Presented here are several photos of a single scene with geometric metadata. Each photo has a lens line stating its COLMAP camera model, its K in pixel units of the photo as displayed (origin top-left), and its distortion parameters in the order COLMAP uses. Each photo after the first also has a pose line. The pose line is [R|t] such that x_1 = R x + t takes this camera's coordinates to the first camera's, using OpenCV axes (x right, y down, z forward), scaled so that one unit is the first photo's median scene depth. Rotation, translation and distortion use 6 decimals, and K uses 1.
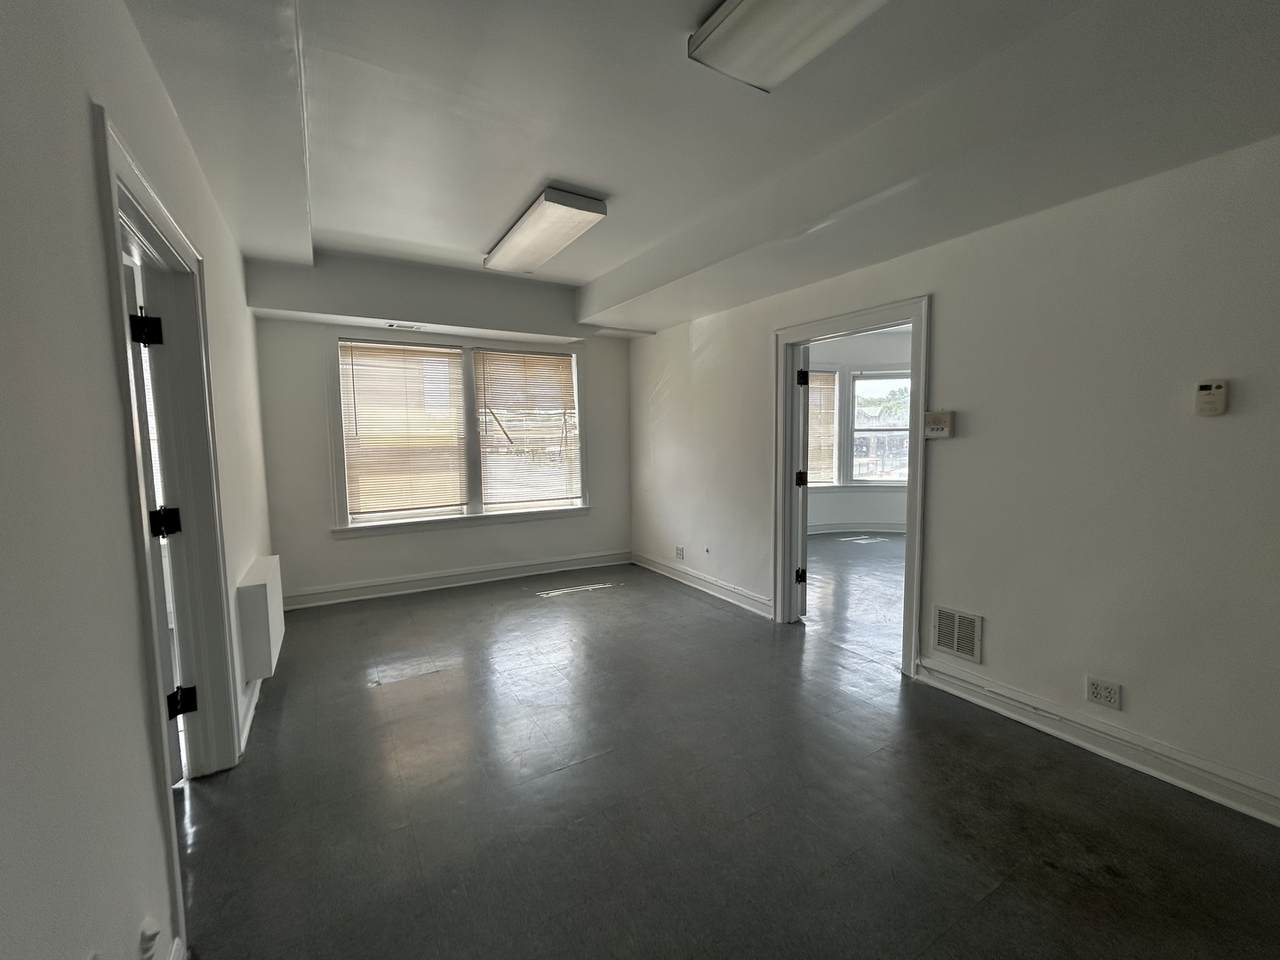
lens RADIAL K [[514.9, 0, 640.0], [0, 514.9, 480.0], [0, 0, 1]] dist [0.000472, 0.000093]
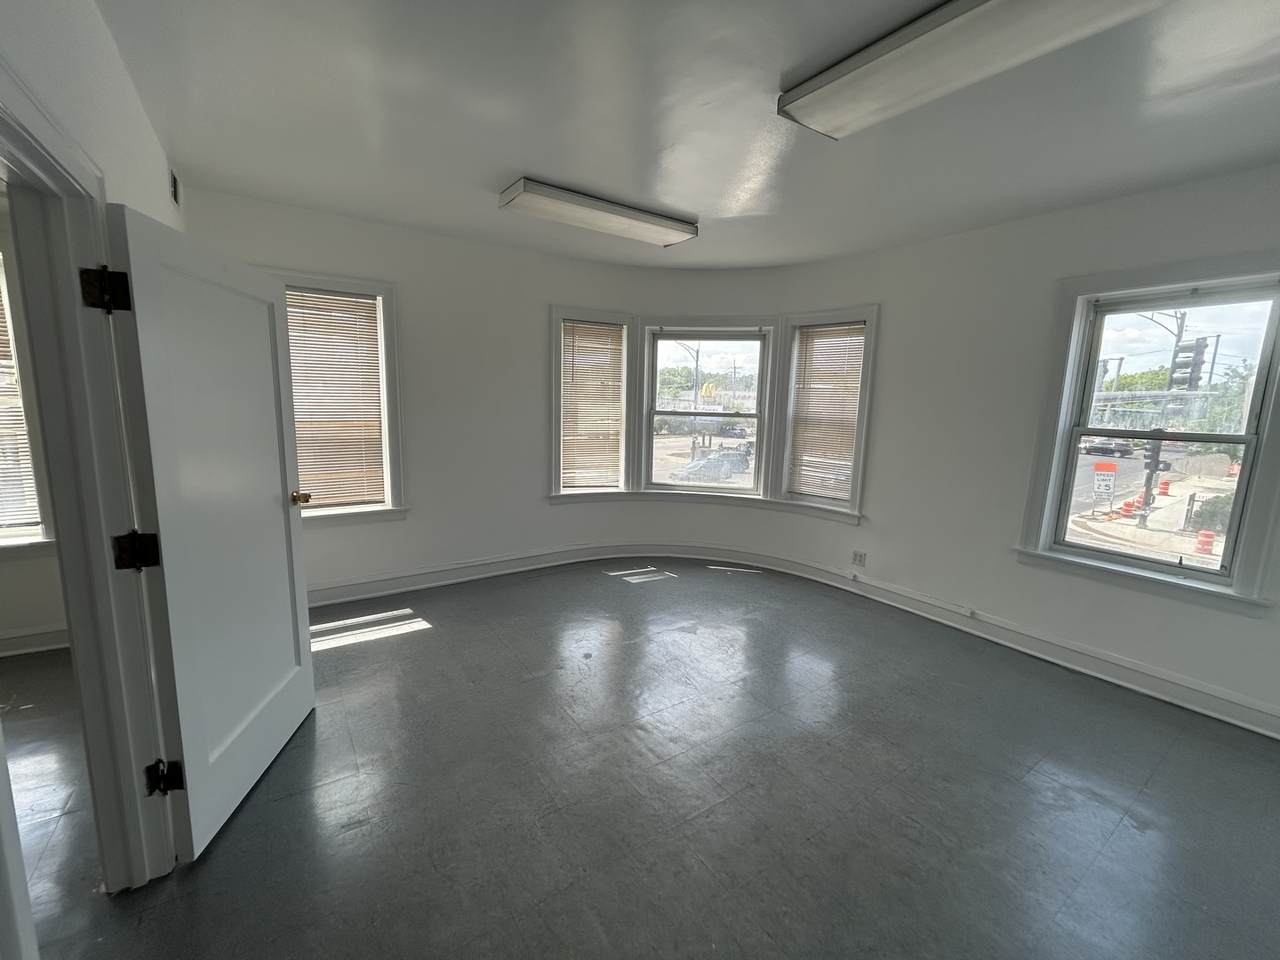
lens RADIAL K [[514.9, 0, 640.0], [0, 514.9, 480.0], [0, 0, 1]] dist [0.000472, 0.000093]
pose [[0.996826, 0.030477, 0.073543, 0.354381], [-0.035463, 0.997091, 0.067472, -0.052750], [-0.071273, -0.069866, 0.995007, 0.306132]]
